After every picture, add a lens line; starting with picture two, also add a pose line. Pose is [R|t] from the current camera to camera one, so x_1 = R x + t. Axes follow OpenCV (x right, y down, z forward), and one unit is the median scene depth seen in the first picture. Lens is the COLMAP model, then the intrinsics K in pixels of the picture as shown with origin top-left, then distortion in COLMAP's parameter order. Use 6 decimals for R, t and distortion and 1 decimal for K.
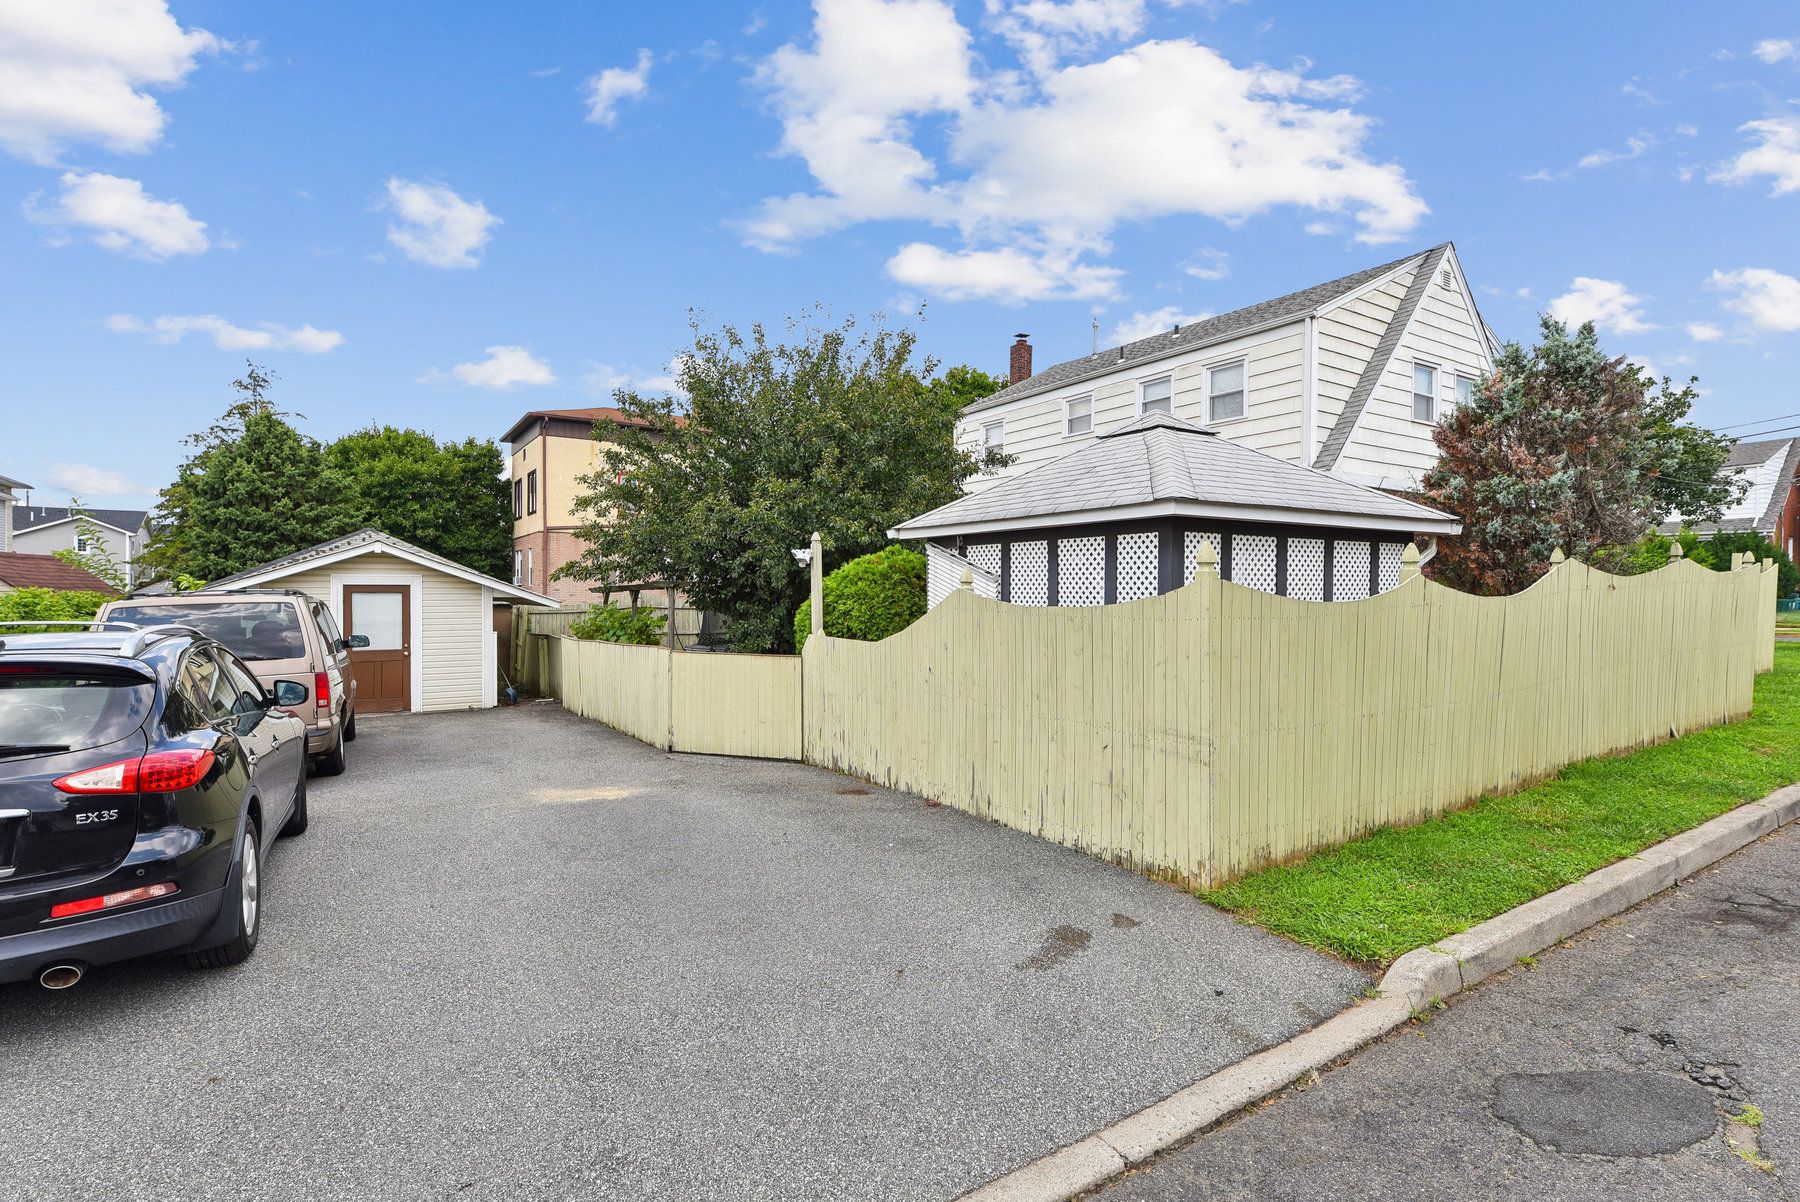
lens RADIAL K [[877.8, 0, 897.3], [0, 877.8, 597.4], [0, 0, 1]] dist [-0.000211, -0.000747]
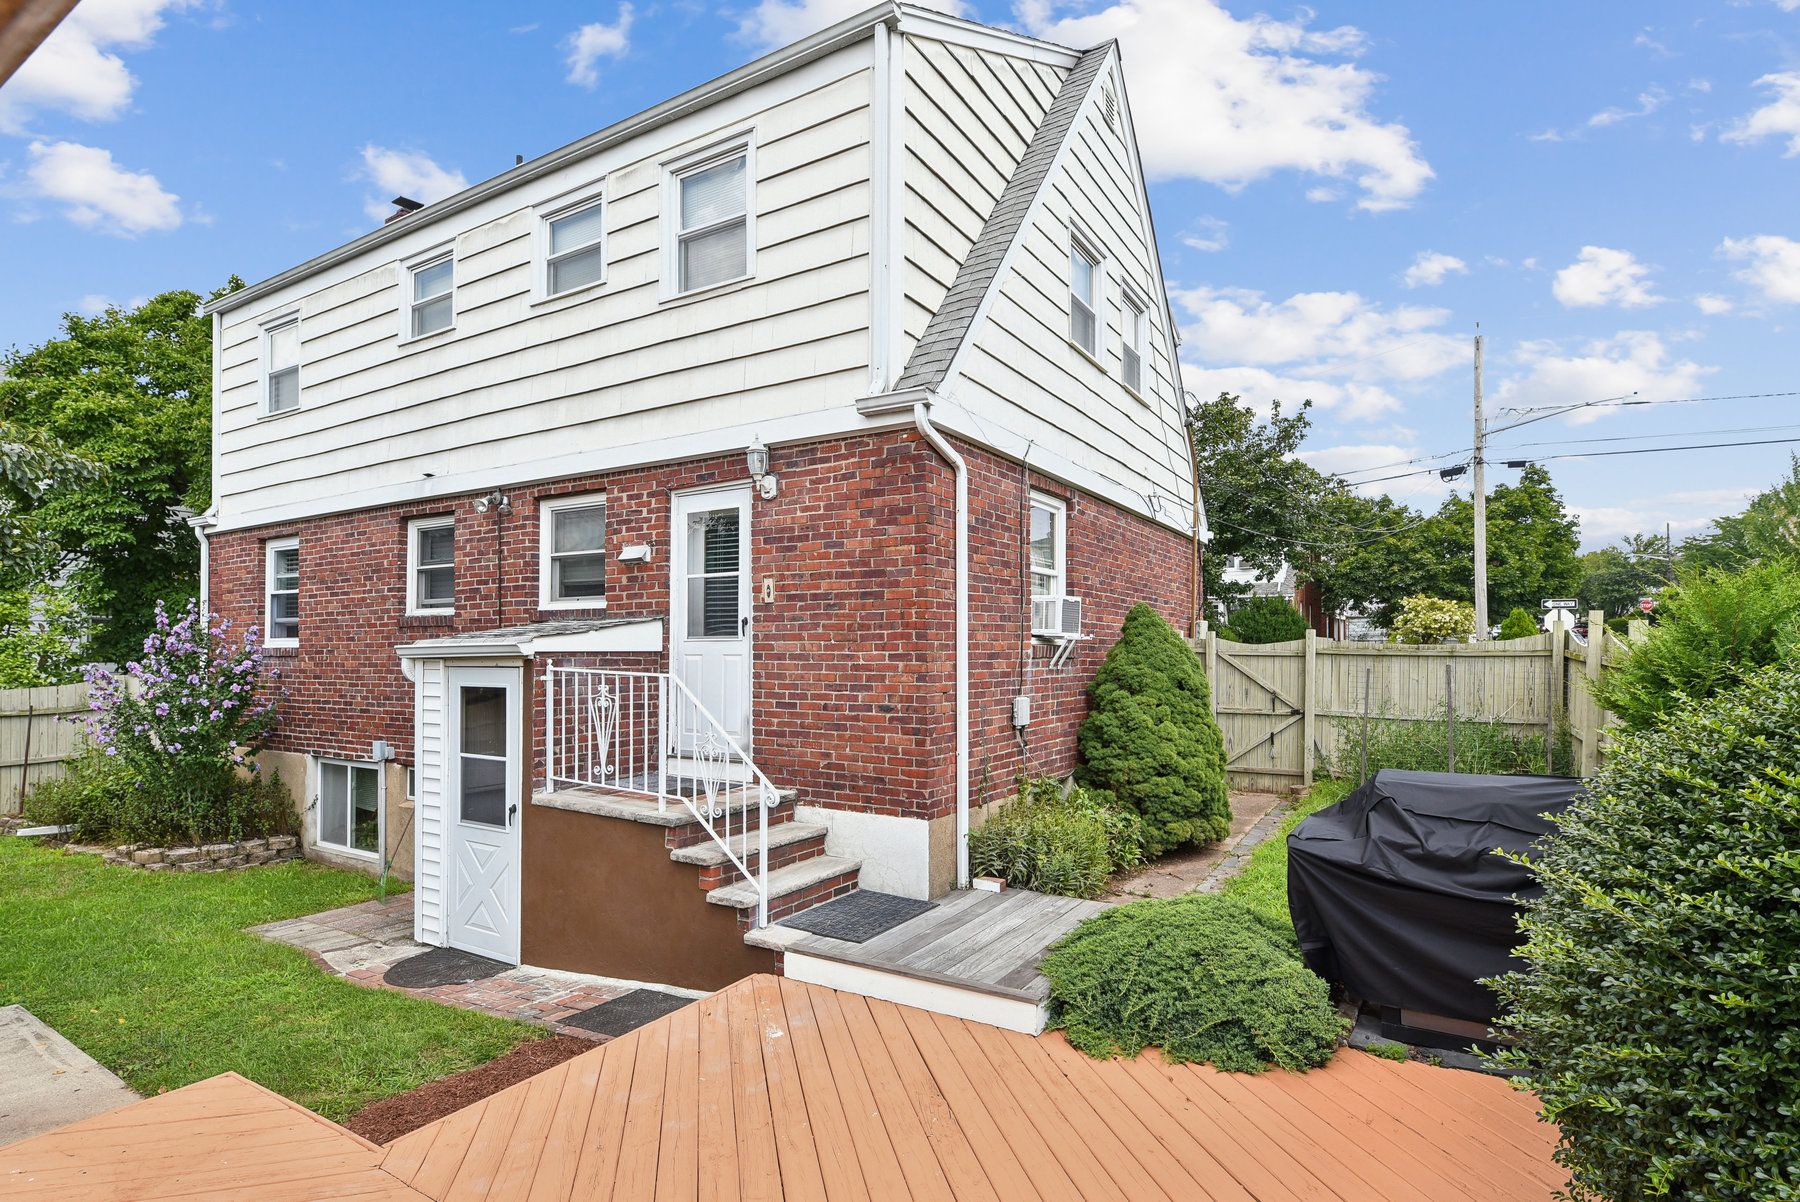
lens RADIAL K [[911.7, 0, 896.6], [0, 911.7, 611.9], [0, 0, 1]] dist [0.000803, -0.000098]
pose [[0.900207, 0.011226, 0.435318, 0.317650], [0.011880, 0.998663, -0.050319, -0.023667], [-0.435301, 0.050469, 0.898869, 0.682262]]
